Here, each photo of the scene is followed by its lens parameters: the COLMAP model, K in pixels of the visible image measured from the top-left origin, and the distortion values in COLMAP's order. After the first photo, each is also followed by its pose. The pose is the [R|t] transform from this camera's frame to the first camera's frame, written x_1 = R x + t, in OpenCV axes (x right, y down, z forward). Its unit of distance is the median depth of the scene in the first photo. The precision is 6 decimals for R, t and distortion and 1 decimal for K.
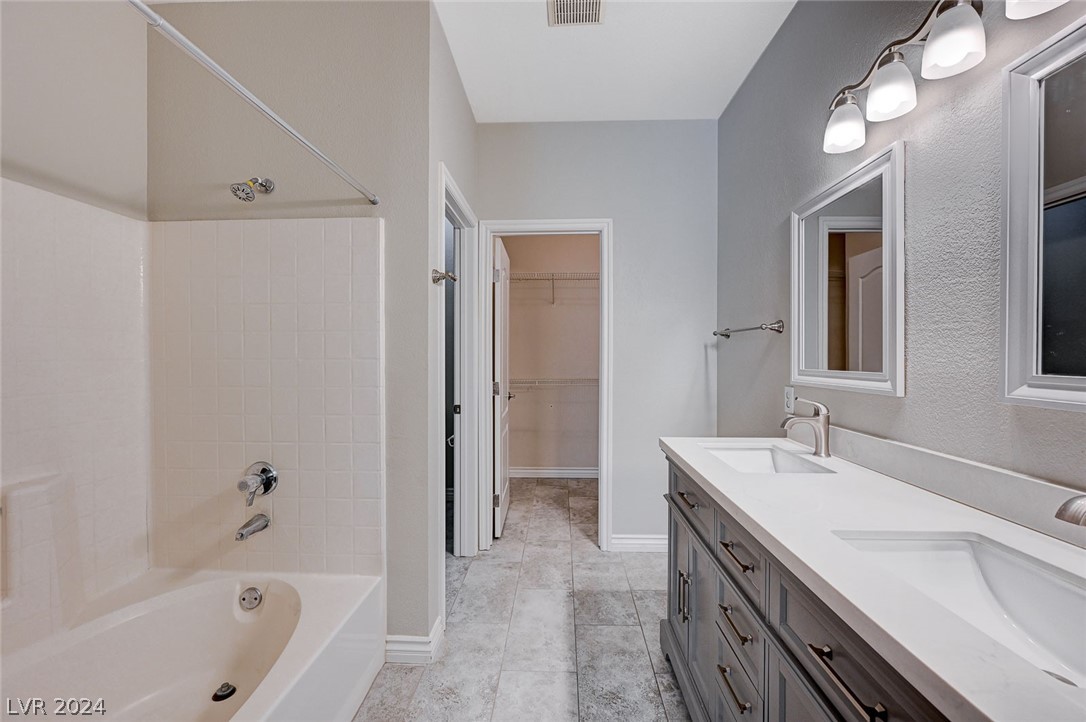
lens RADIAL K [[433.3, 0, 545.6], [0, 433.3, 358.5], [0, 0, 1]] dist [-0.003034, 0.000462]
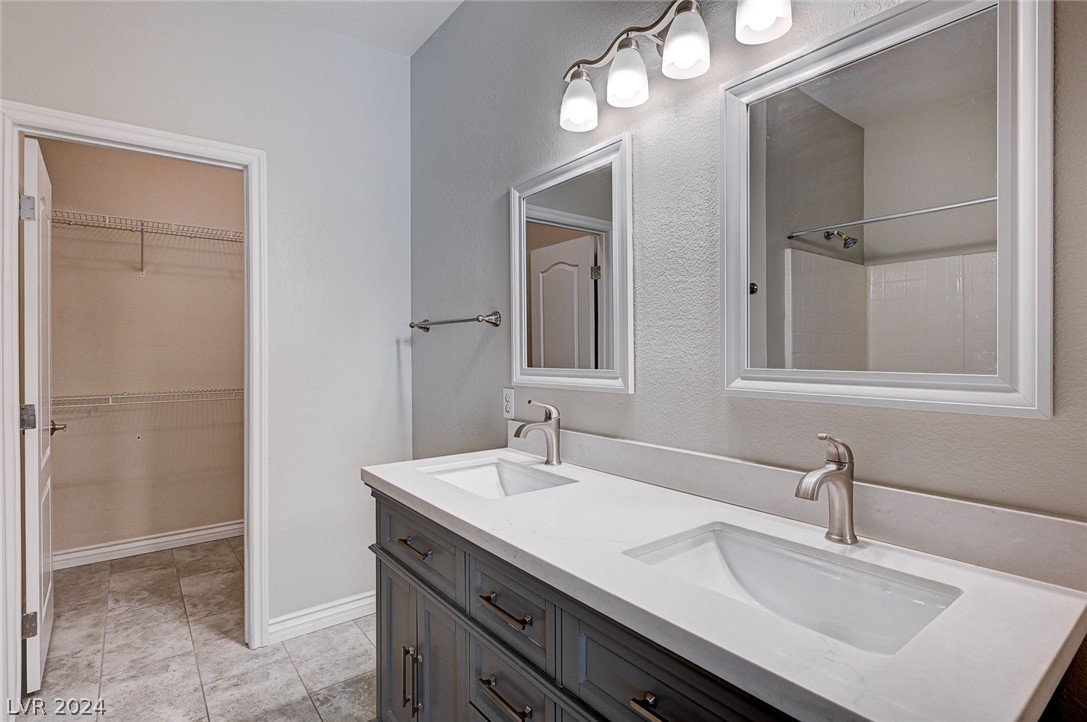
lens RADIAL K [[536.9, 0, 538.4], [0, 536.9, 353.4], [0, 0, 1]] dist [0.003749, -0.001067]
pose [[0.774489, -0.005085, 0.632567, -0.073865], [0.009975, 0.999942, -0.004174, -0.000073], [-0.632509, 0.009543, 0.774494, 0.126519]]
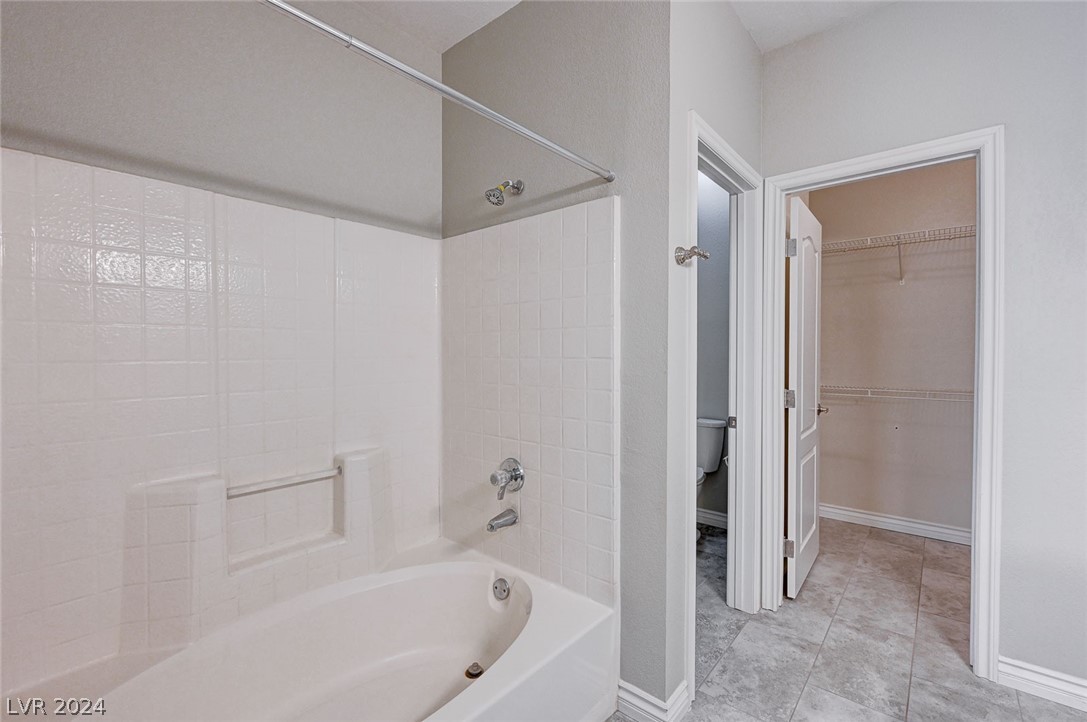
lens RADIAL K [[471.7, 0, 550.3], [0, 471.7, 356.9], [0, 0, 1]] dist [-0.004479, 0.000755]
pose [[0.789985, 0.005750, -0.613100, 0.090448], [-0.005846, 0.999981, 0.001846, -0.002933], [0.613099, 0.002126, 0.790003, 0.165610]]
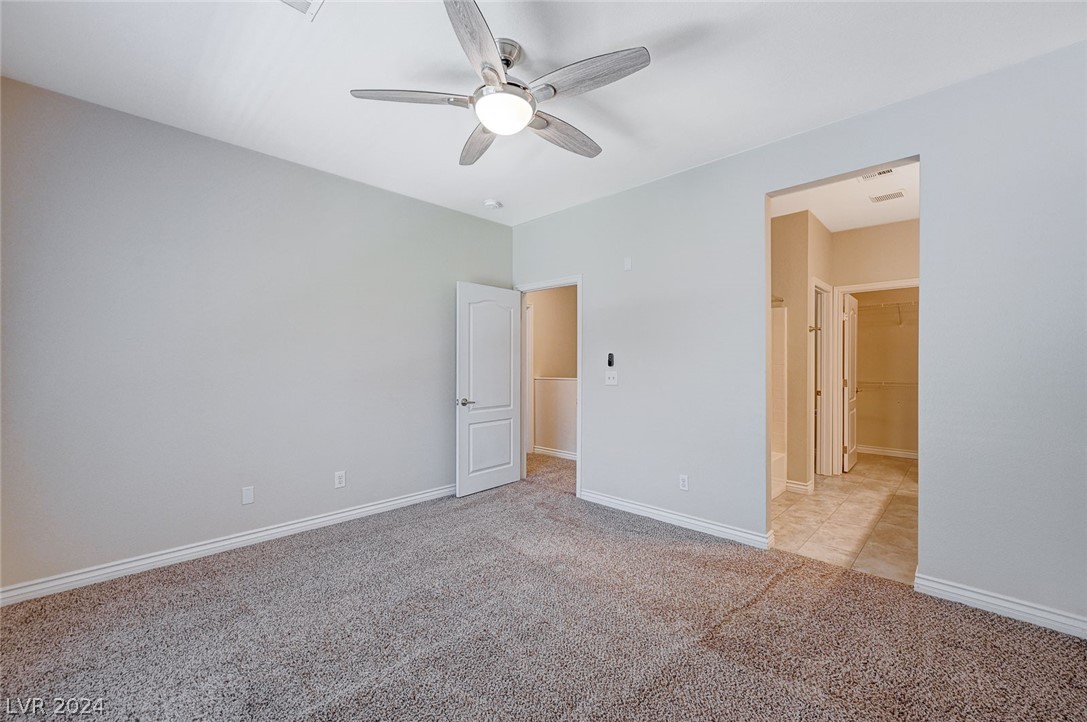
lens RADIAL K [[433.7, 0, 554.2], [0, 433.7, 366.2], [0, 0, 1]] dist [-0.003034, 0.000462]
pose [[0.745937, 0.000829, -0.666017, 0.263323], [-0.003146, 0.999992, -0.002279, 0.018217], [0.666010, 0.003795, 0.745934, -1.618981]]
